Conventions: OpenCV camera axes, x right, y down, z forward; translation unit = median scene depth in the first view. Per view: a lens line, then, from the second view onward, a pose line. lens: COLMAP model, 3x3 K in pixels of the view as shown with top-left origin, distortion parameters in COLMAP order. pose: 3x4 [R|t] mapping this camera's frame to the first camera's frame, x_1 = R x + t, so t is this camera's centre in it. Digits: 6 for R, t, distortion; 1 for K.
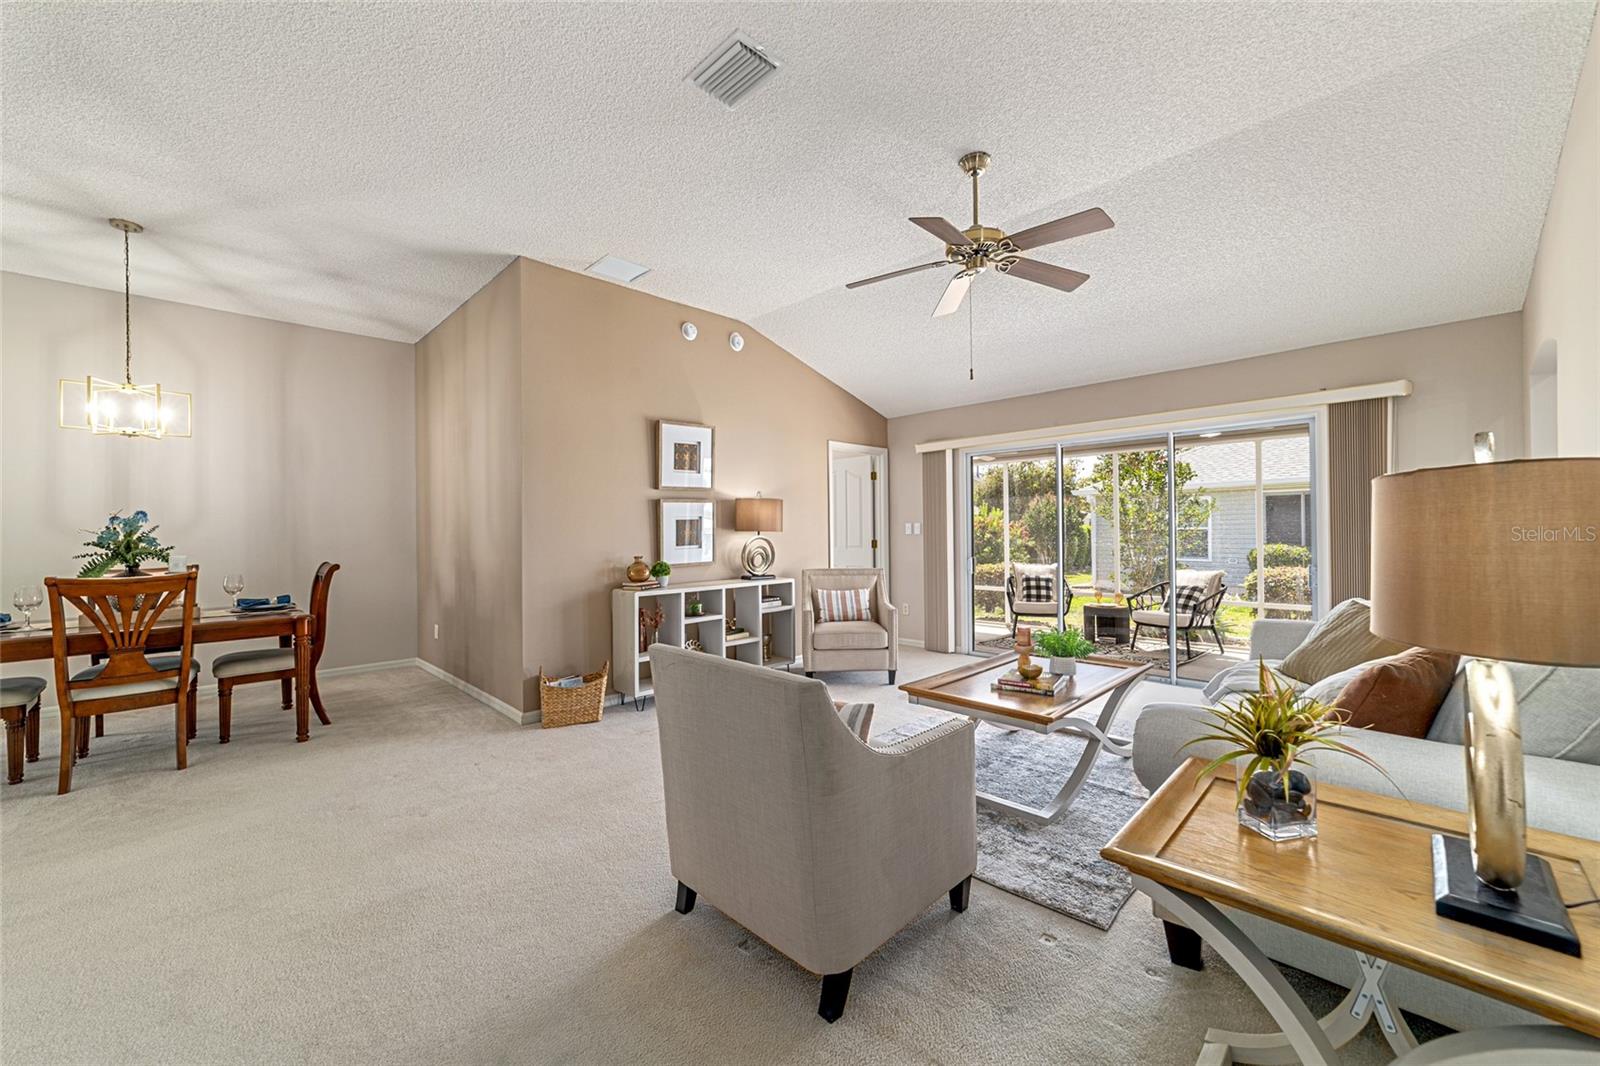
lens RADIAL K [[618.1, 0, 798.5], [0, 618.1, 529.4], [0, 0, 1]] dist [-0.019751, 0.008580]
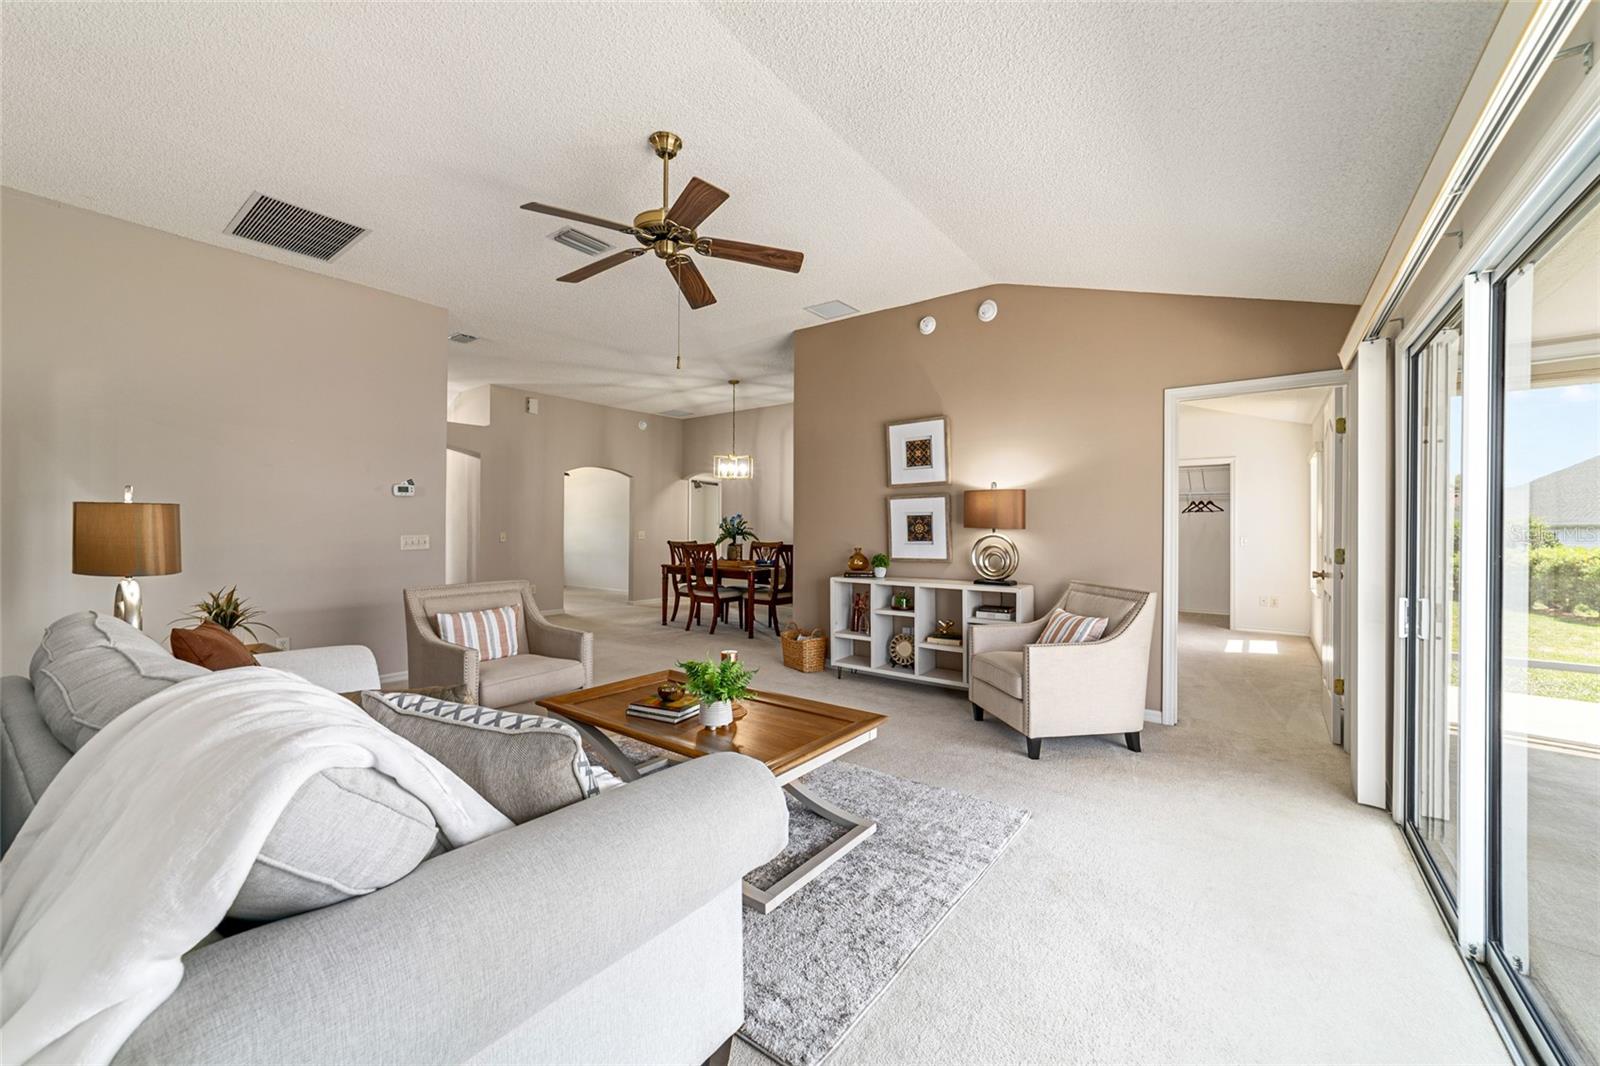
lens RADIAL K [[612.9, 0, 800.0], [0, 612.9, 533.0], [0, 0, 1]] dist [-0.009923, -0.000124]
pose [[0.140021, 0.018391, -0.989978, 0.776993], [-0.005064, 0.999828, 0.017857, -0.004077], [0.990136, 0.002513, 0.140090, 0.662124]]
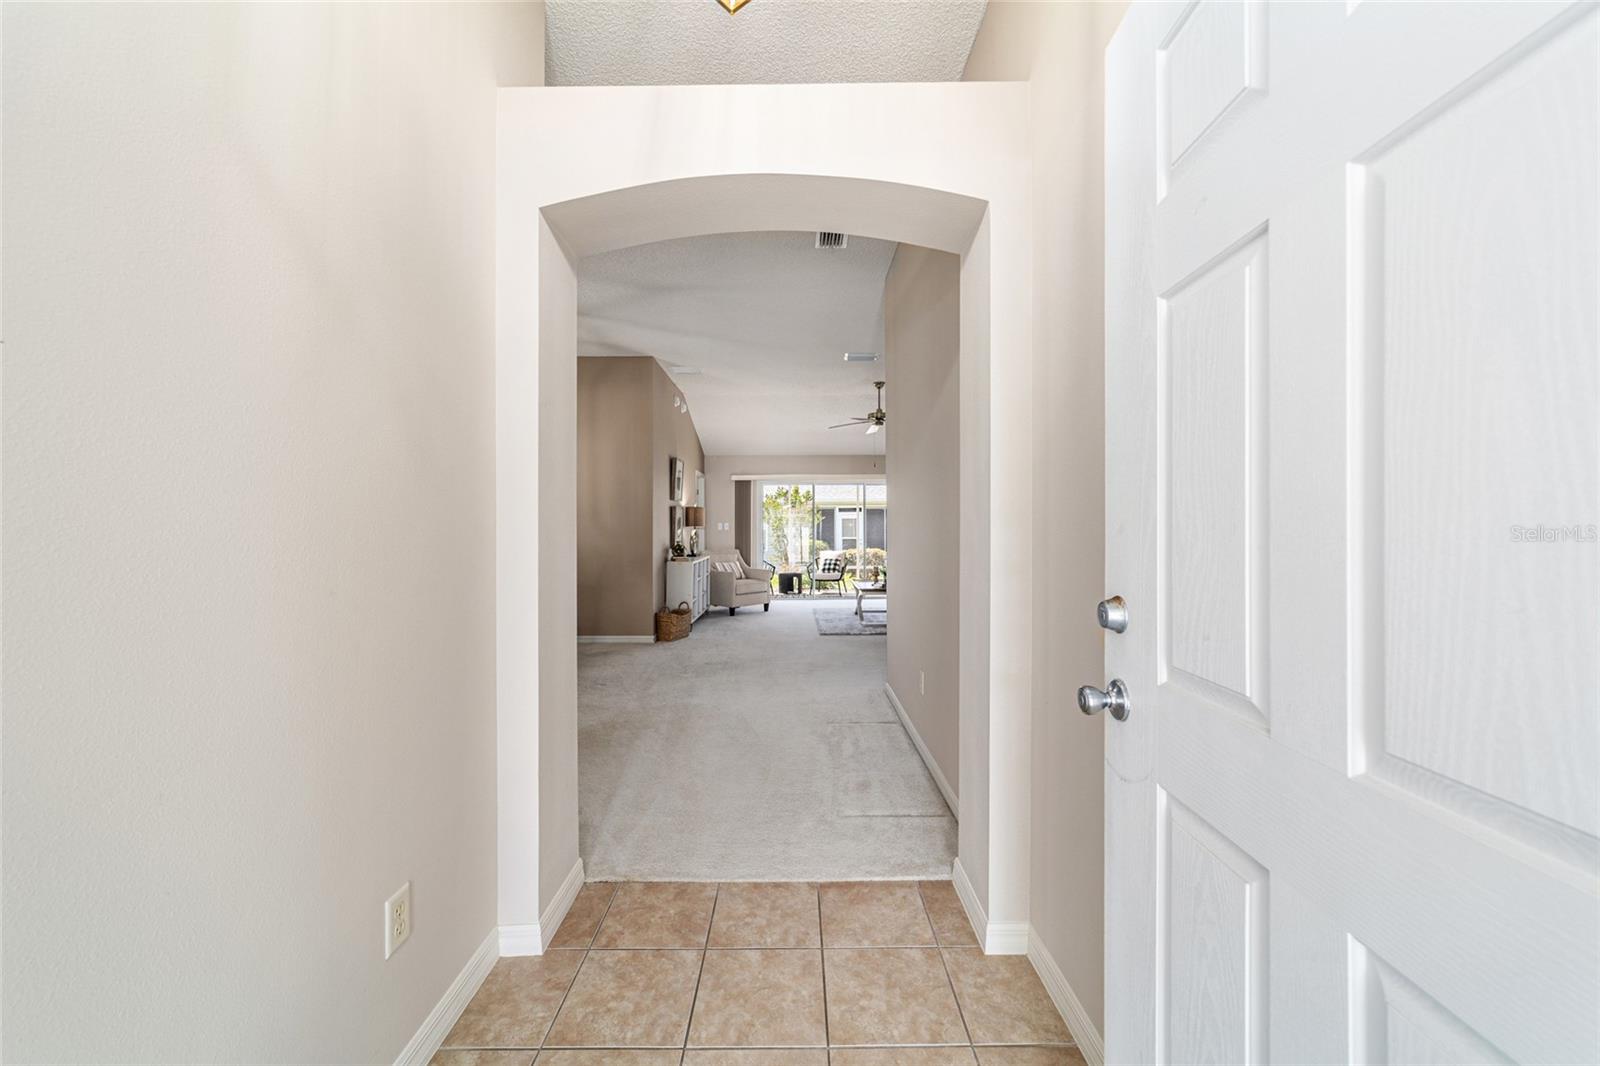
lens RADIAL K [[612.9, 0, 800.0], [0, 612.9, 533.0], [0, 0, 1]] dist [-0.009923, -0.000124]
pose [[0.697298, 0.004889, 0.716765, -1.095637], [-0.007998, 0.999968, 0.000960, 0.016210], [-0.716737, -0.006402, 0.697314, -0.341377]]
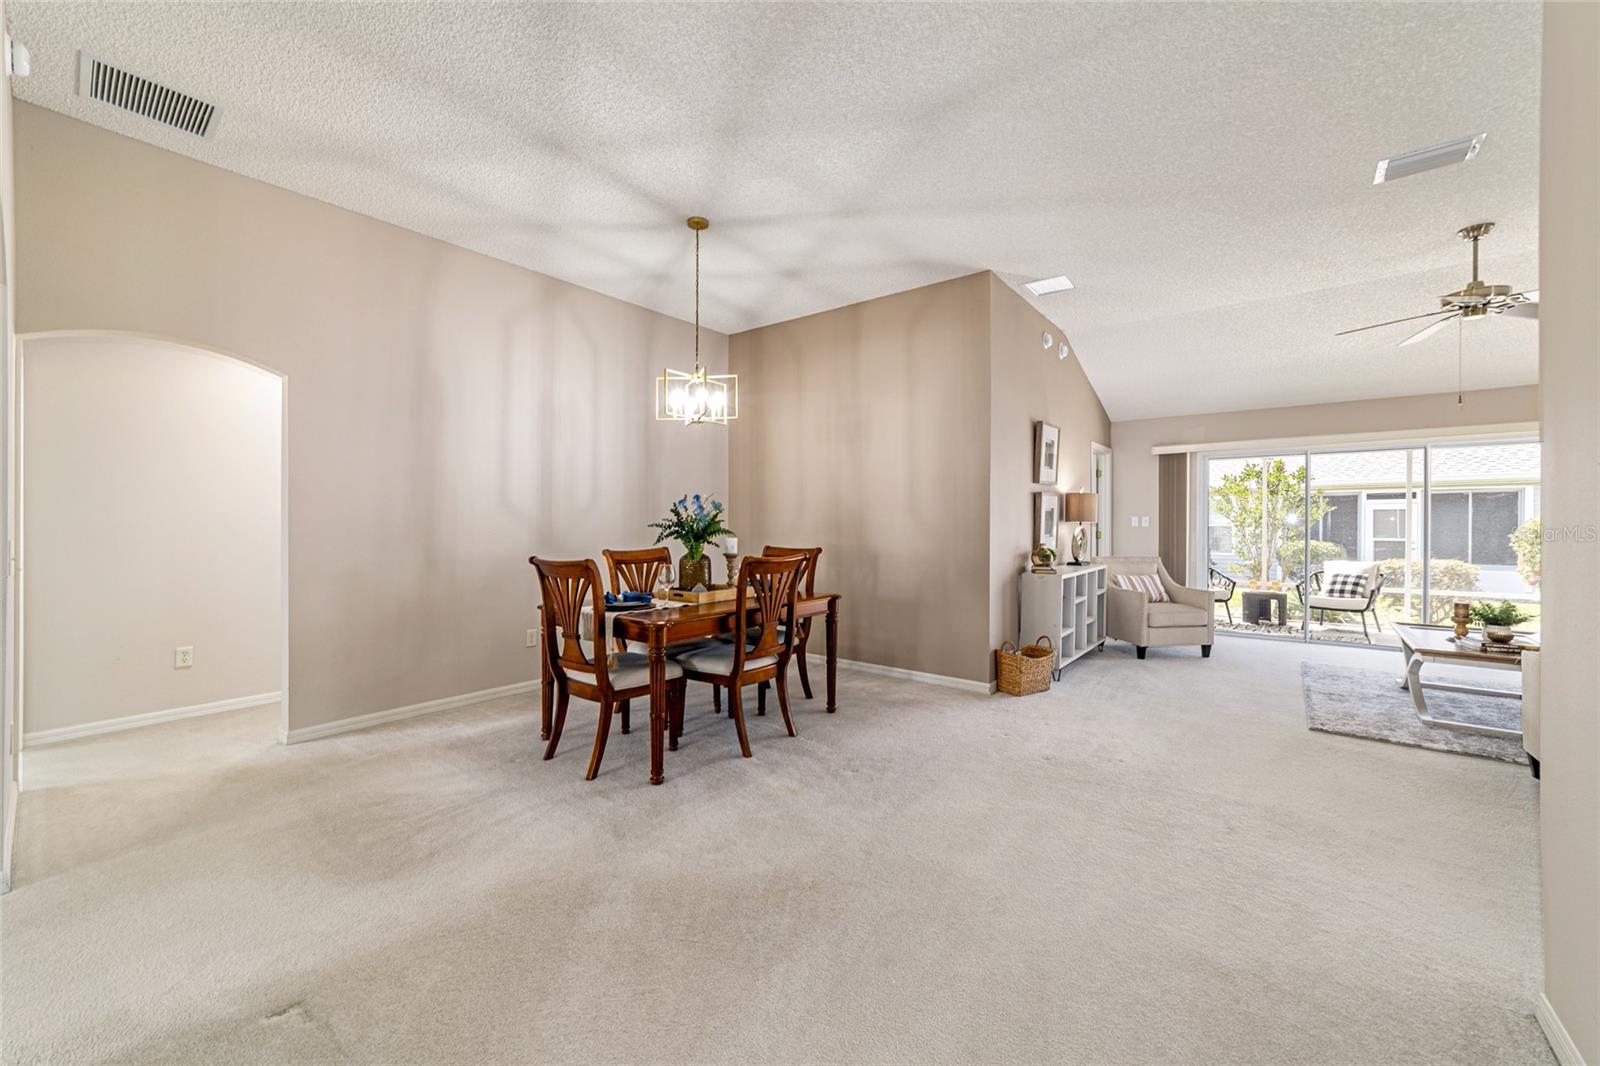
lens RADIAL K [[625.1, 0, 795.6], [0, 625.1, 525.1], [0, 0, 1]] dist [-0.017452, 0.008685]
pose [[0.993225, 0.013162, 0.115458, -0.752377], [-0.013788, 0.999894, 0.004630, 0.010584], [-0.115385, -0.006190, 0.993302, -0.058599]]
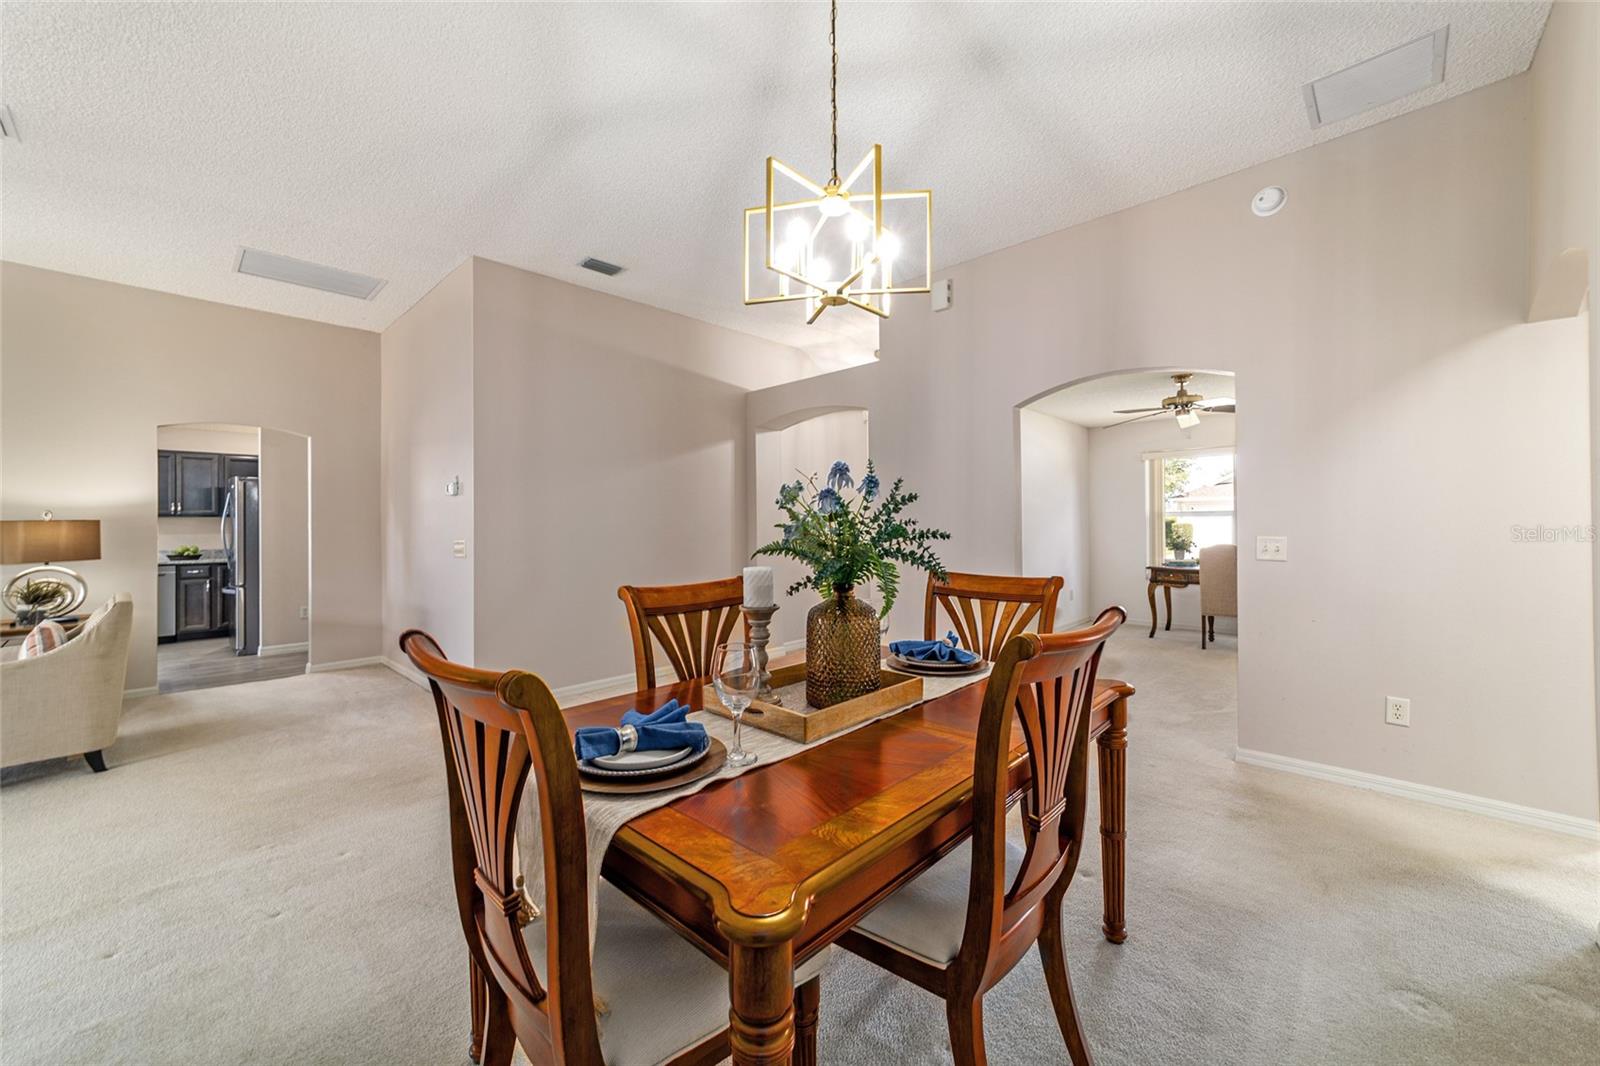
lens RADIAL K [[618.1, 0, 798.5], [0, 618.1, 529.4], [0, 0, 1]] dist [-0.019751, 0.008580]
pose [[-0.999627, 0.019552, -0.019072, -0.765588], [0.019455, 0.999797, 0.005233, 0.009115], [0.019171, 0.004860, -0.999804, 1.038382]]
